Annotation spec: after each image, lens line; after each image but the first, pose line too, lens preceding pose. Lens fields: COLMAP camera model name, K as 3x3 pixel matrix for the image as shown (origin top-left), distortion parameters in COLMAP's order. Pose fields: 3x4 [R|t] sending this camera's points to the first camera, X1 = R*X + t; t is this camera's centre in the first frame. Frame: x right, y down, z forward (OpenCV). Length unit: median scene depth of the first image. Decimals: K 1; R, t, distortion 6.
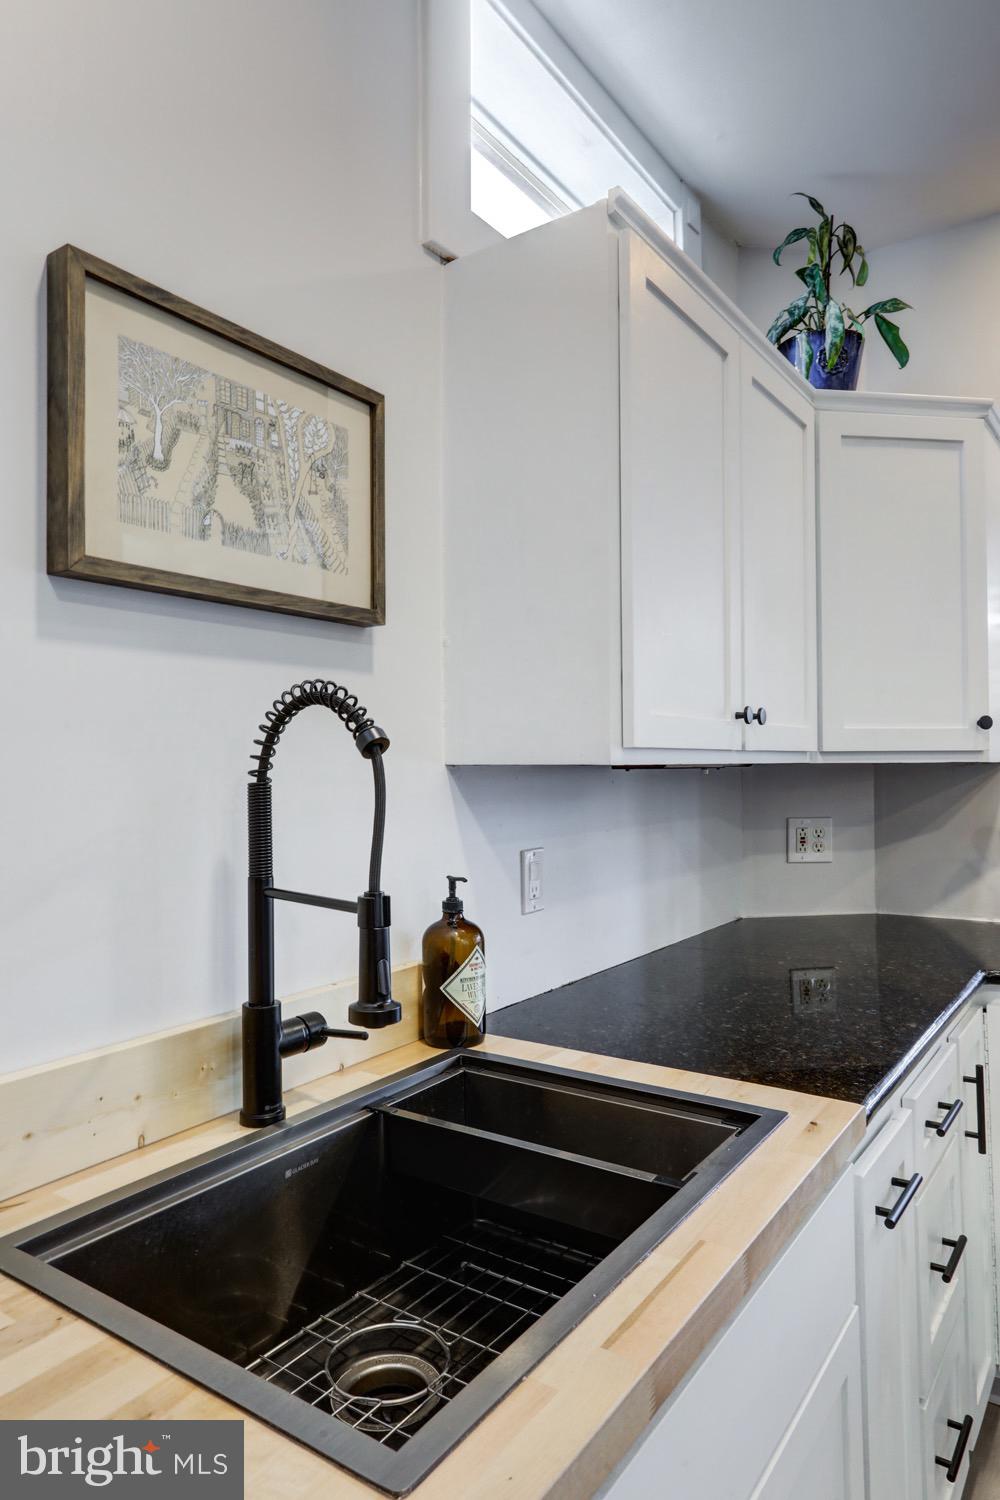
lens RADIAL K [[950.5, 0, 496.9], [0, 950.5, 748.4], [0, 0, 1]] dist [0.011225, 0.000800]
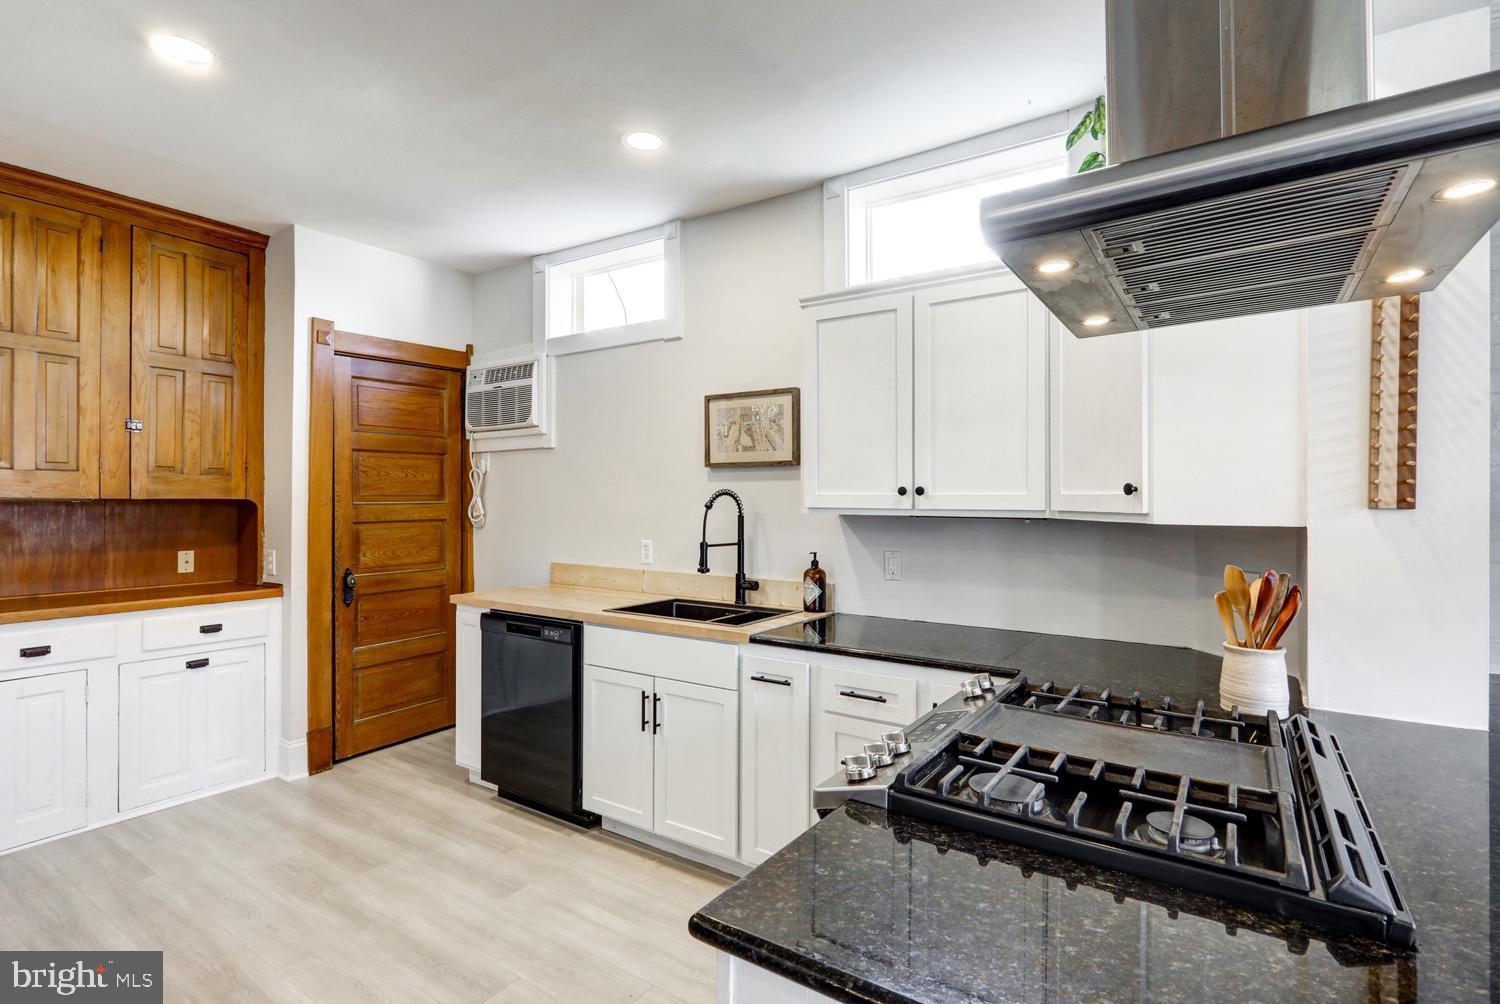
lens RADIAL K [[716.0, 0, 742.3], [0, 716.0, 502.5], [0, 0, 1]] dist [0.001708, 0.001141]
pose [[0.012452, 0.014367, -0.999819, 2.450752], [0.012412, 0.999818, 0.014522, -0.051465], [0.999845, -0.012591, 0.012271, 0.922457]]
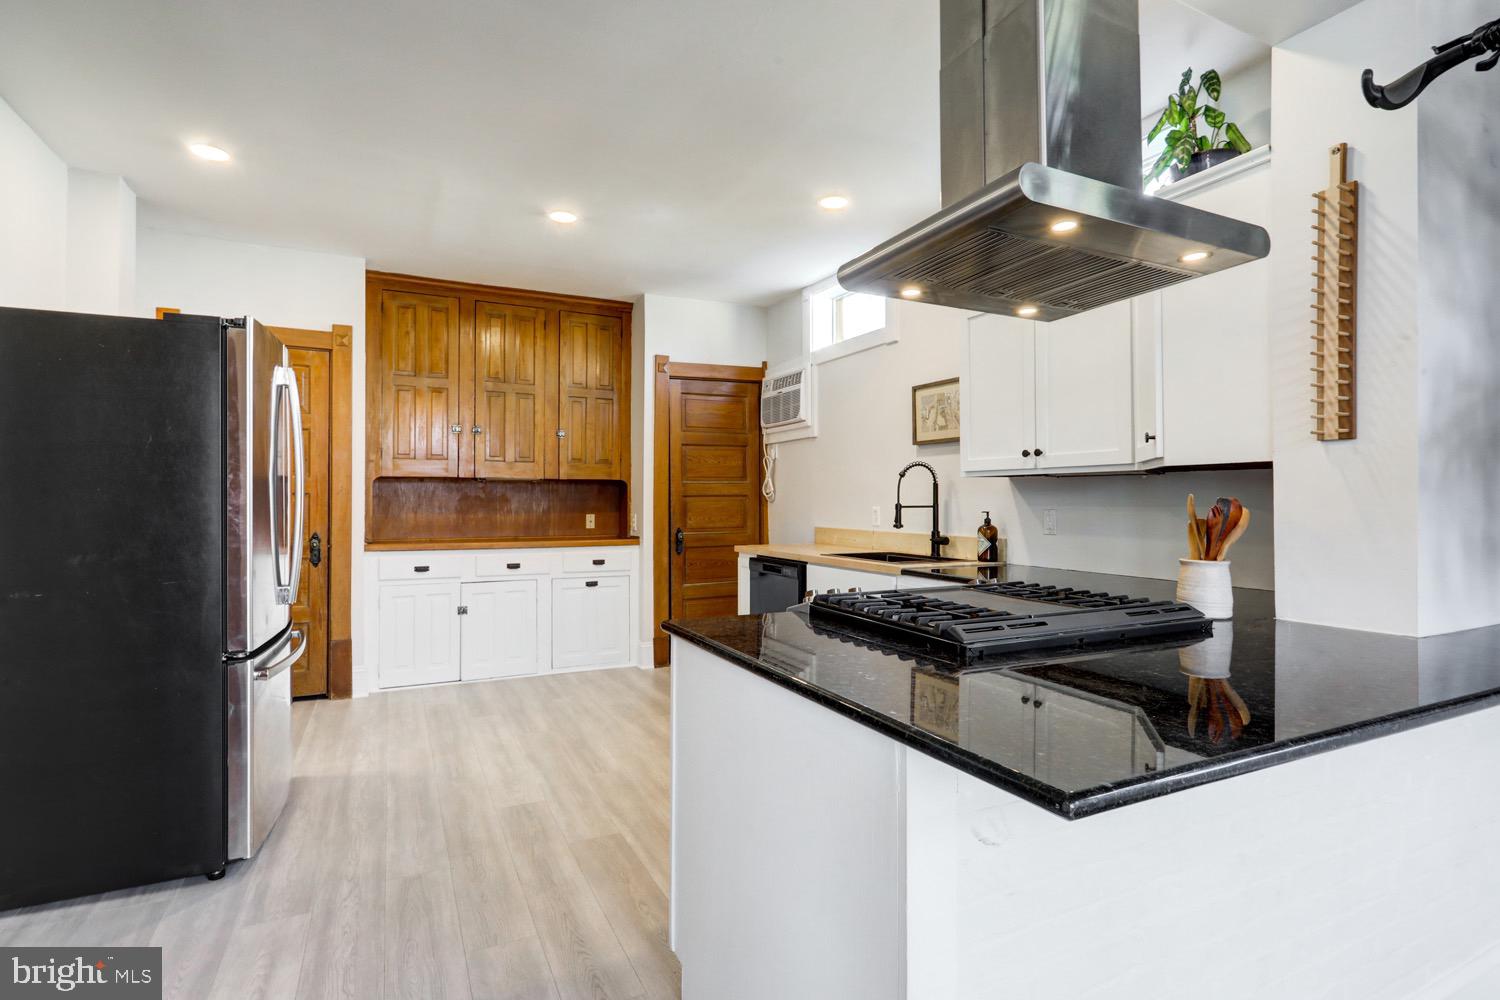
lens RADIAL K [[716.0, 0, 756.8], [0, 716.0, 496.8], [0, 0, 1]] dist [0.001708, 0.001141]
pose [[-0.467063, 0.009197, -0.884176, 3.015115], [0.022201, 0.999753, -0.001328, 0.084197], [0.883945, -0.020250, -0.467151, 1.747742]]
